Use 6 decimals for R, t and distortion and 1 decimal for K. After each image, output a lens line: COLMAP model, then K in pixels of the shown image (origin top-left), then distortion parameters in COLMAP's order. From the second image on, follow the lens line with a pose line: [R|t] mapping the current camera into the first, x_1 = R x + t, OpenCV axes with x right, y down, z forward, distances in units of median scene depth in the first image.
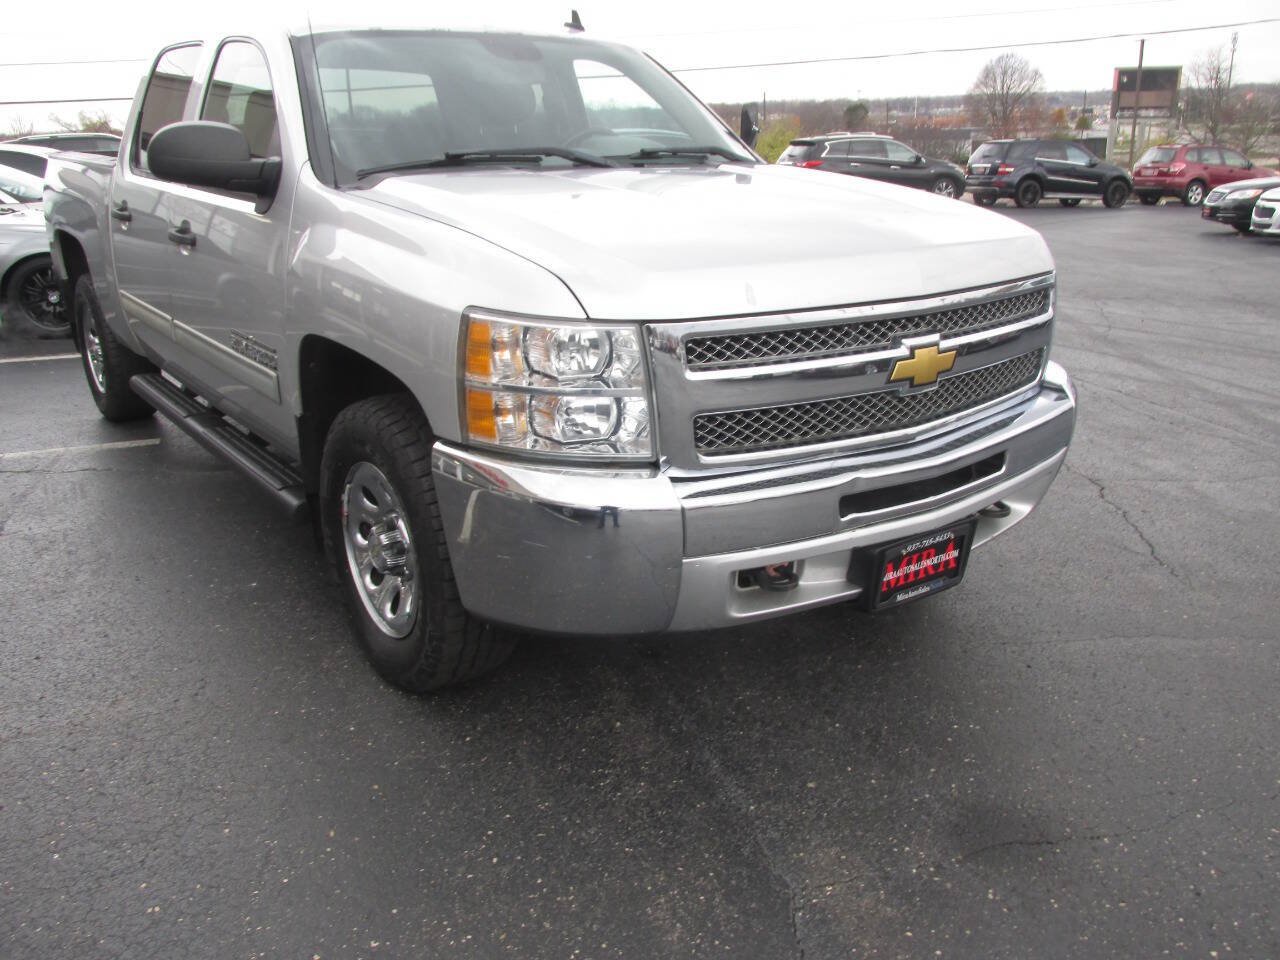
lens RADIAL K [[1013.7, 0, 638.0], [0, 1013.7, 472.6], [0, 0, 1]] dist [-0.009687, -0.011943]
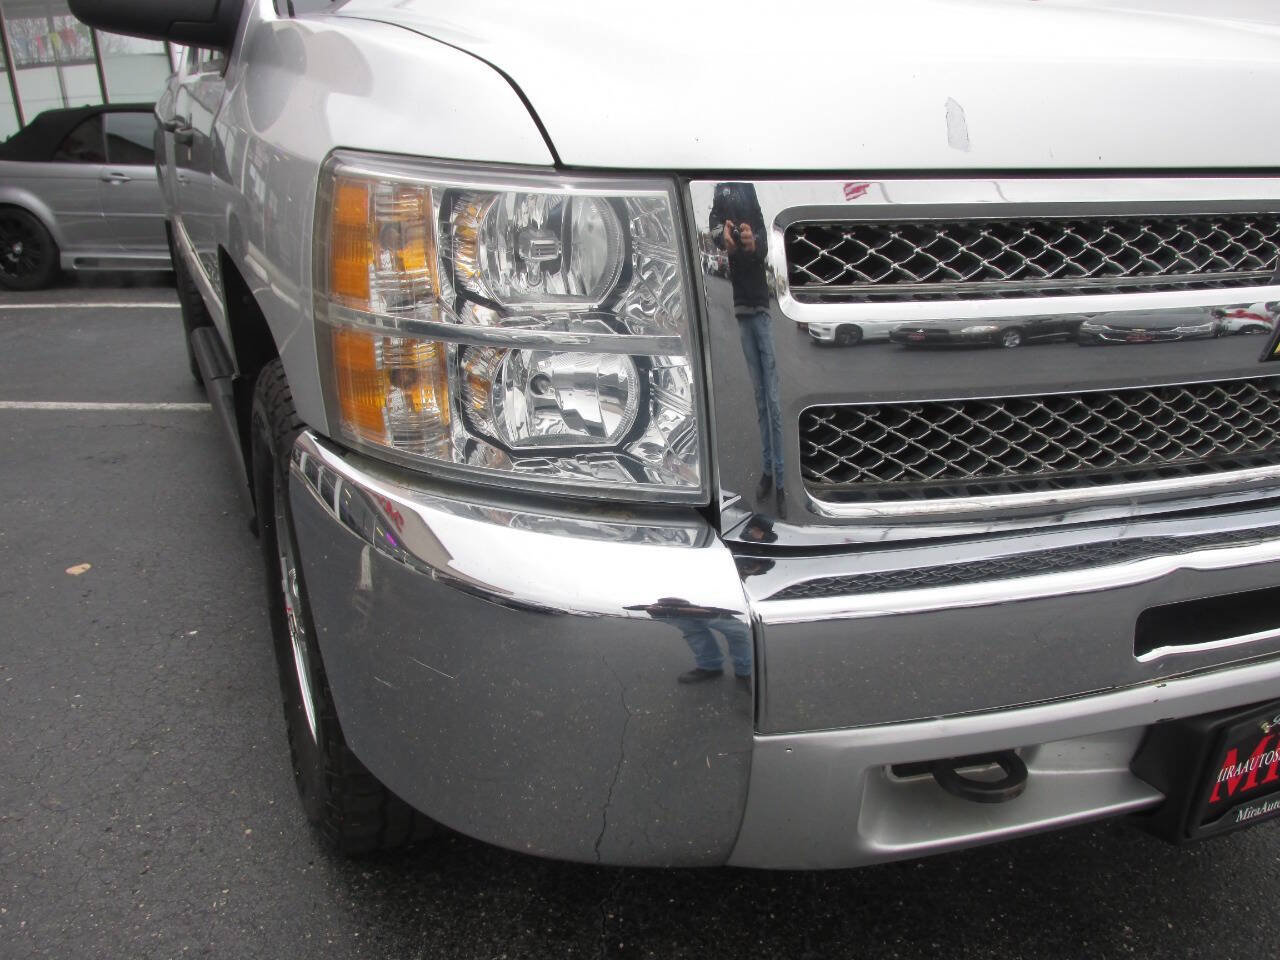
lens RADIAL K [[1013.7, 0, 646.2], [0, 1013.7, 475.8], [0, 0, 1]] dist [-0.009687, -0.011943]
pose [[0.979121, 0.065738, -0.192355, 0.072496], [-0.064206, 0.997836, 0.014195, -0.027898], [0.192872, -0.001548, 0.981223, 0.547318]]
